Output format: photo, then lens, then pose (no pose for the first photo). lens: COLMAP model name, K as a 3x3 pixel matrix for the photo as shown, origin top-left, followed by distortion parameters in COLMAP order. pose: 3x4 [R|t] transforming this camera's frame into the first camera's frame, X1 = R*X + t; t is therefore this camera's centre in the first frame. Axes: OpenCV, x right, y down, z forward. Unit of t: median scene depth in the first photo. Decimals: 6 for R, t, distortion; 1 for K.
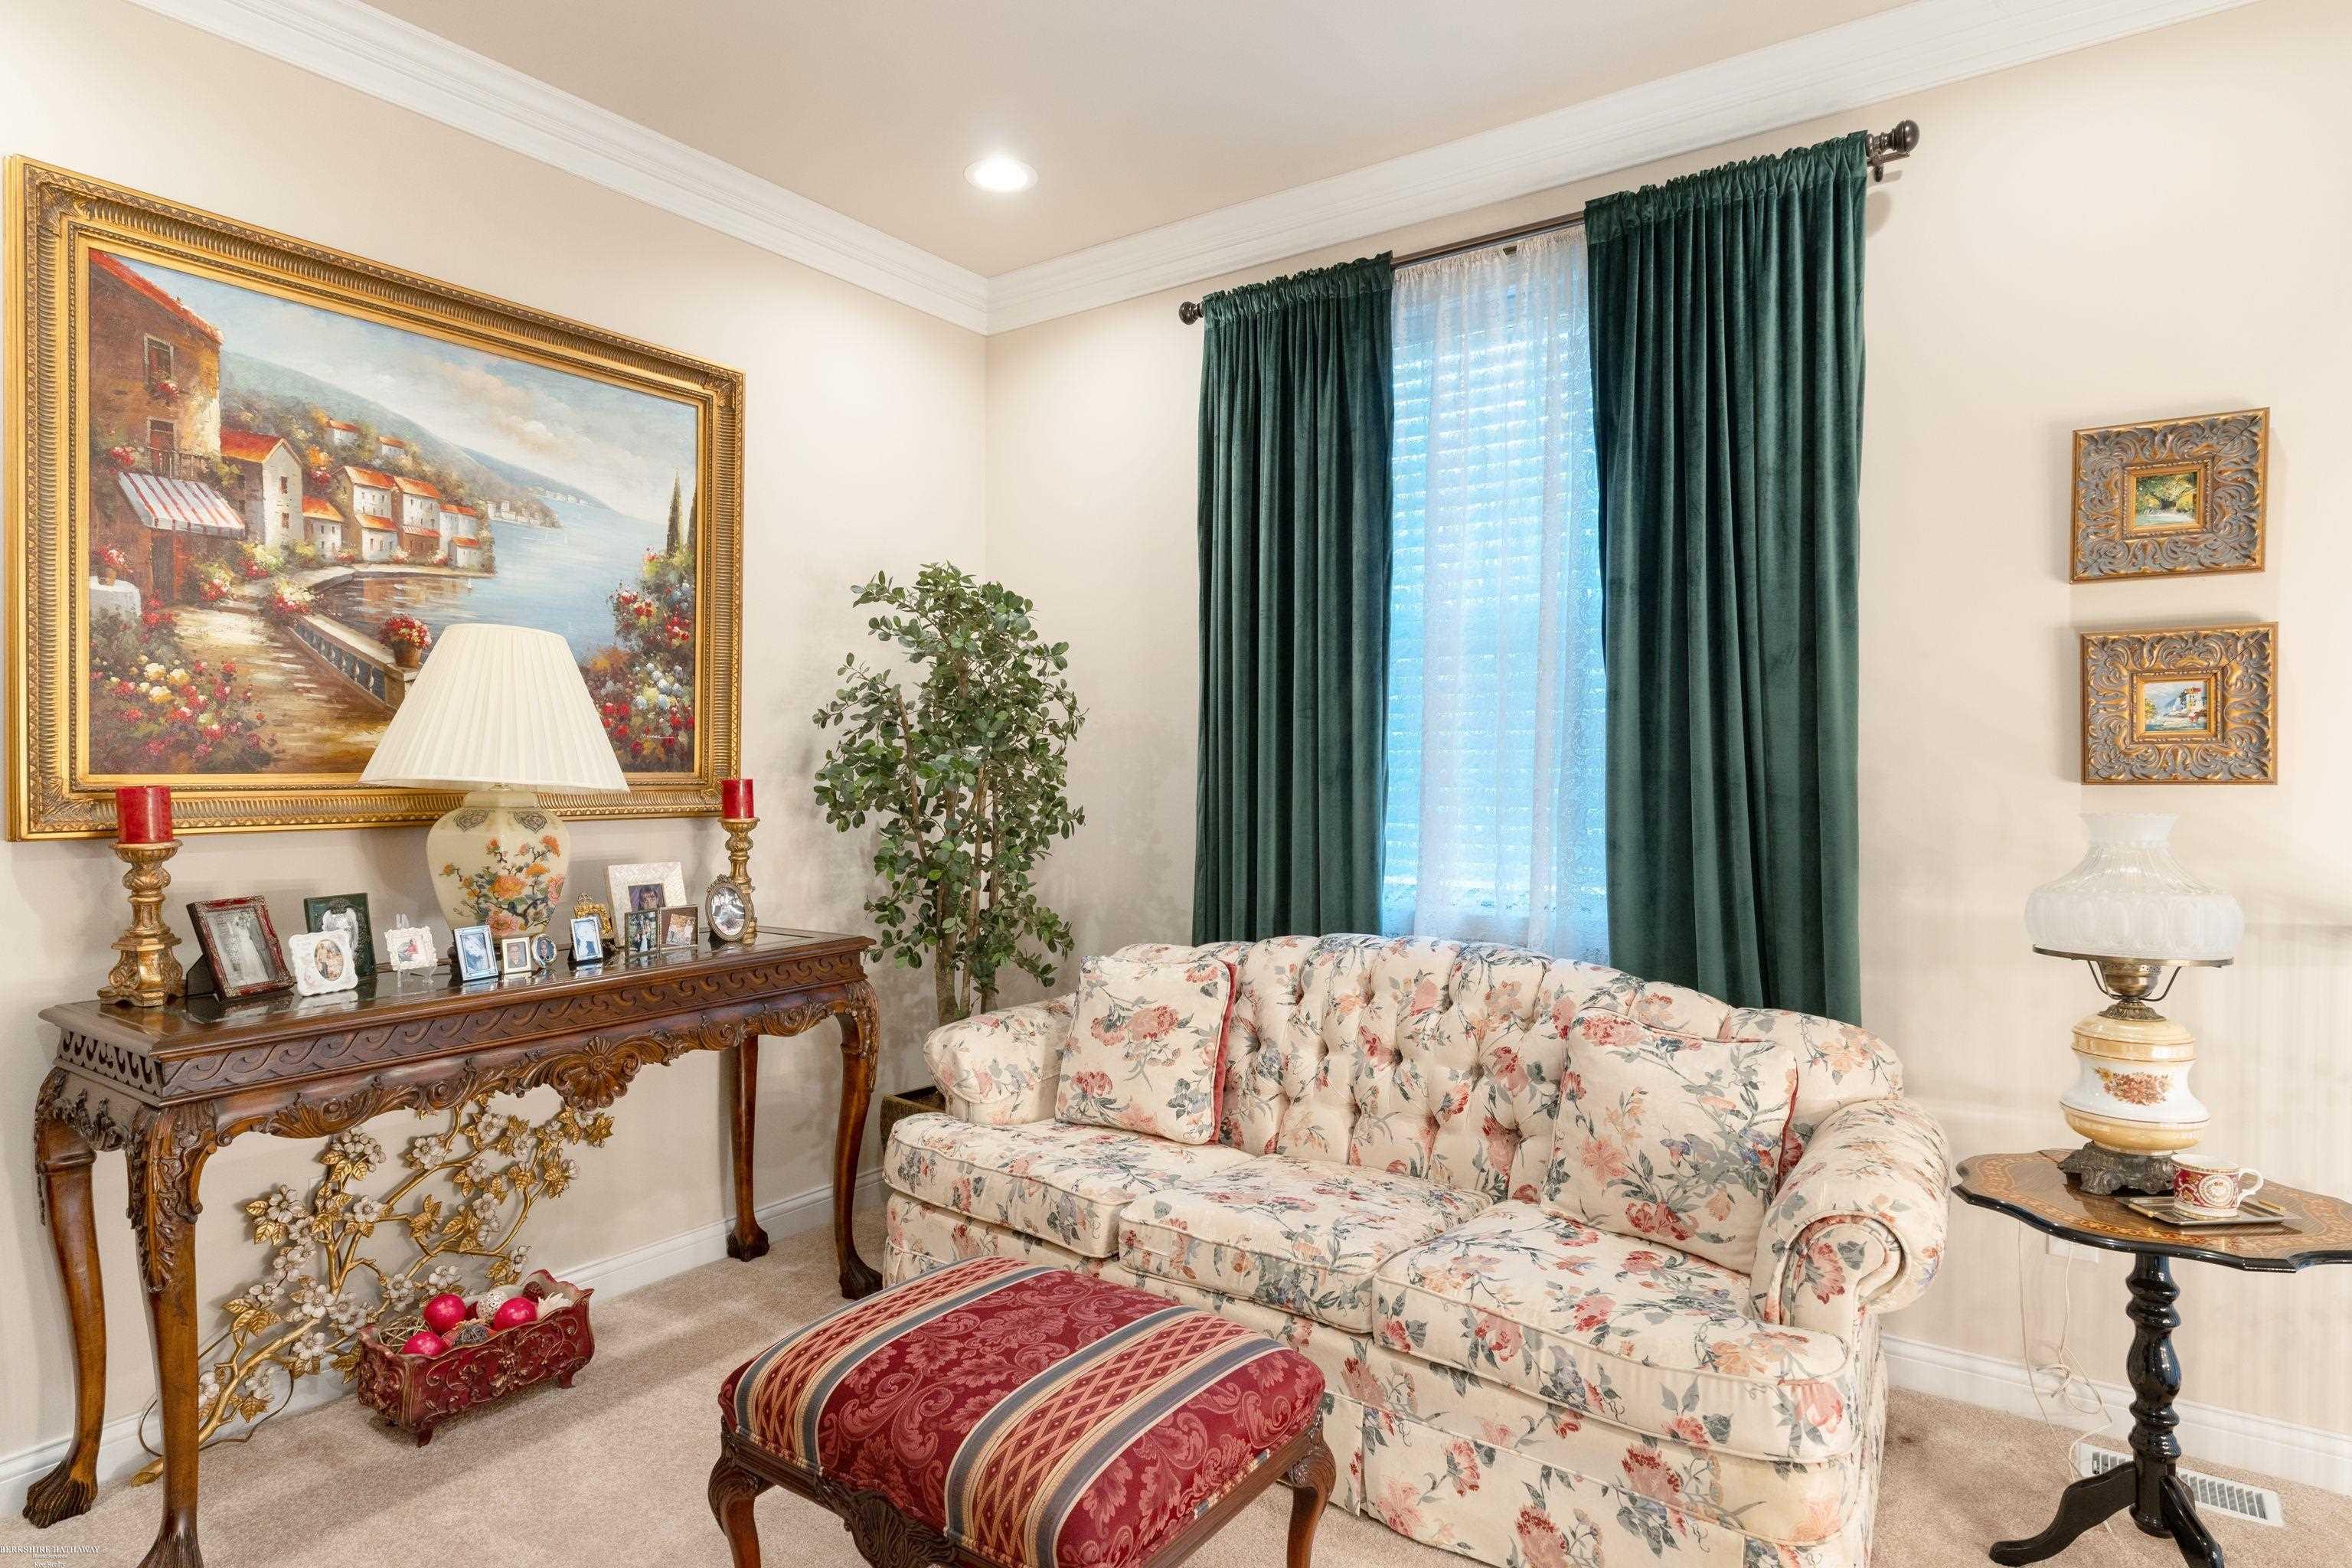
lens RADIAL K [[1330.1, 0, 1179.5], [0, 1330.1, 784.6], [0, 0, 1]] dist [0.027906, -0.002584]
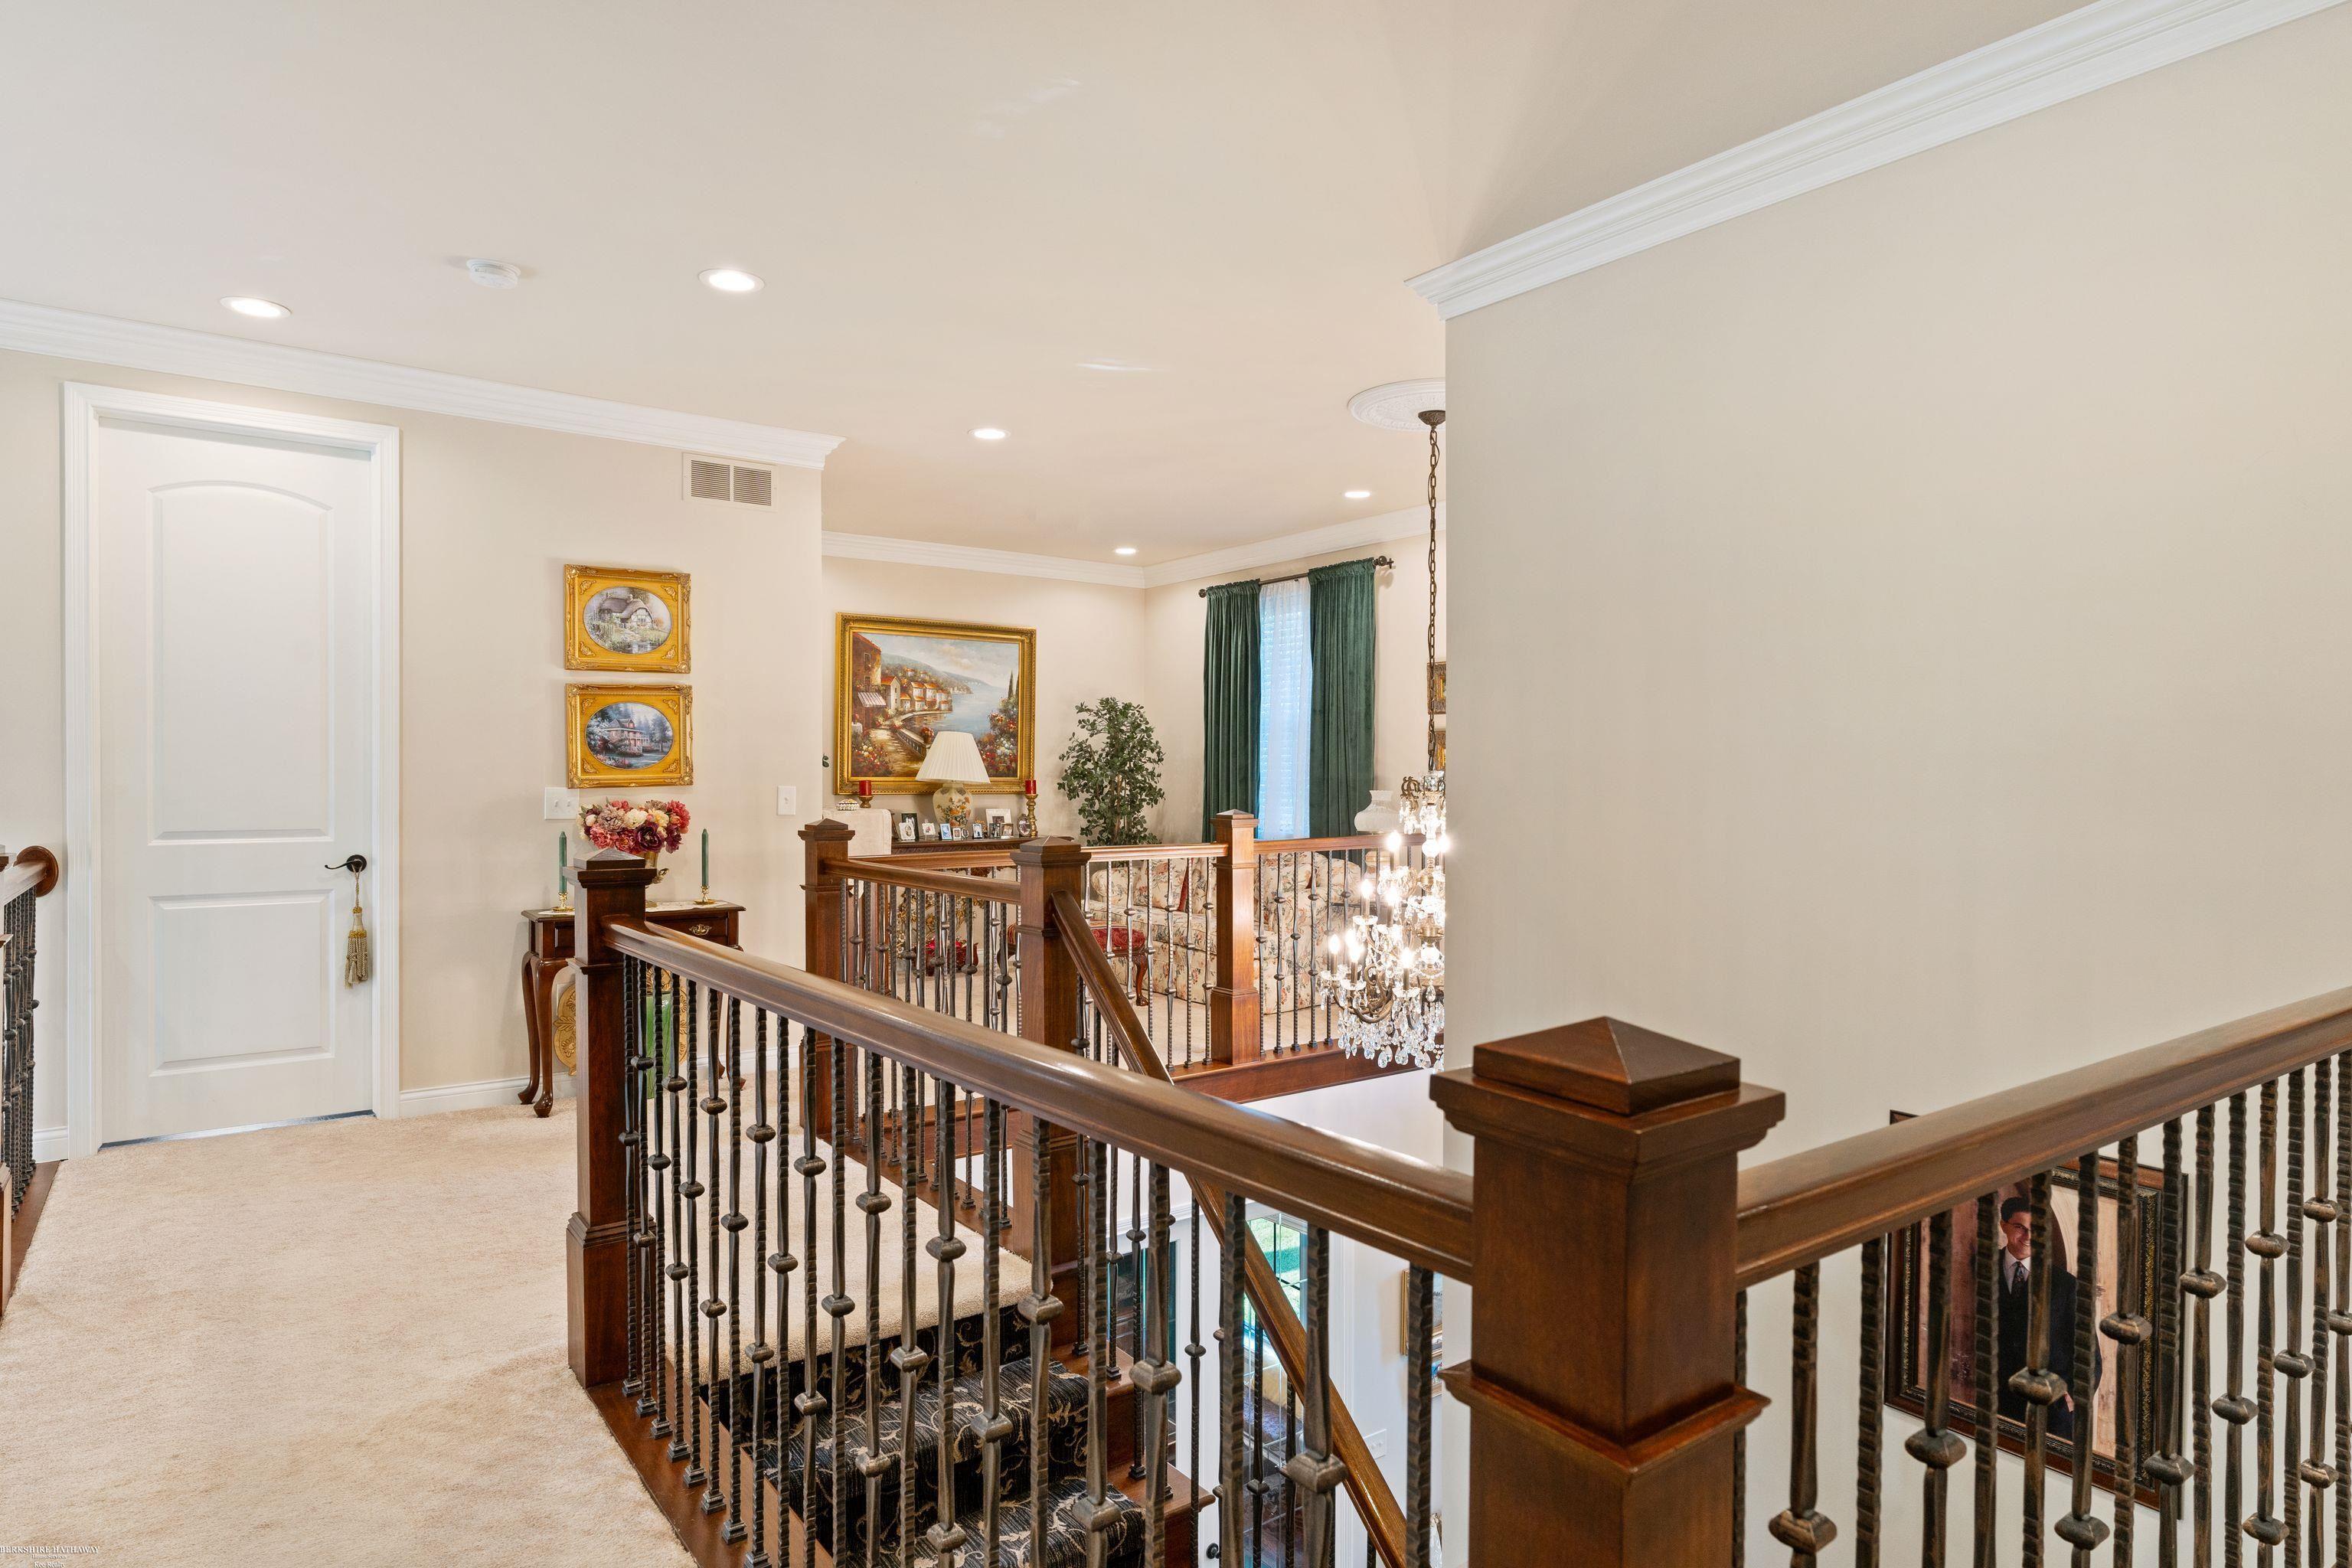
lens RADIAL K [[1330.1, 0, 1175.1], [0, 1330.1, 787.0], [0, 0, 1]] dist [0.027906, -0.002584]
pose [[0.950950, 0.000775, -0.309344, 0.838424], [-0.003809, 0.999950, -0.009206, 0.036520], [0.309321, 0.009933, 0.950906, -1.588310]]
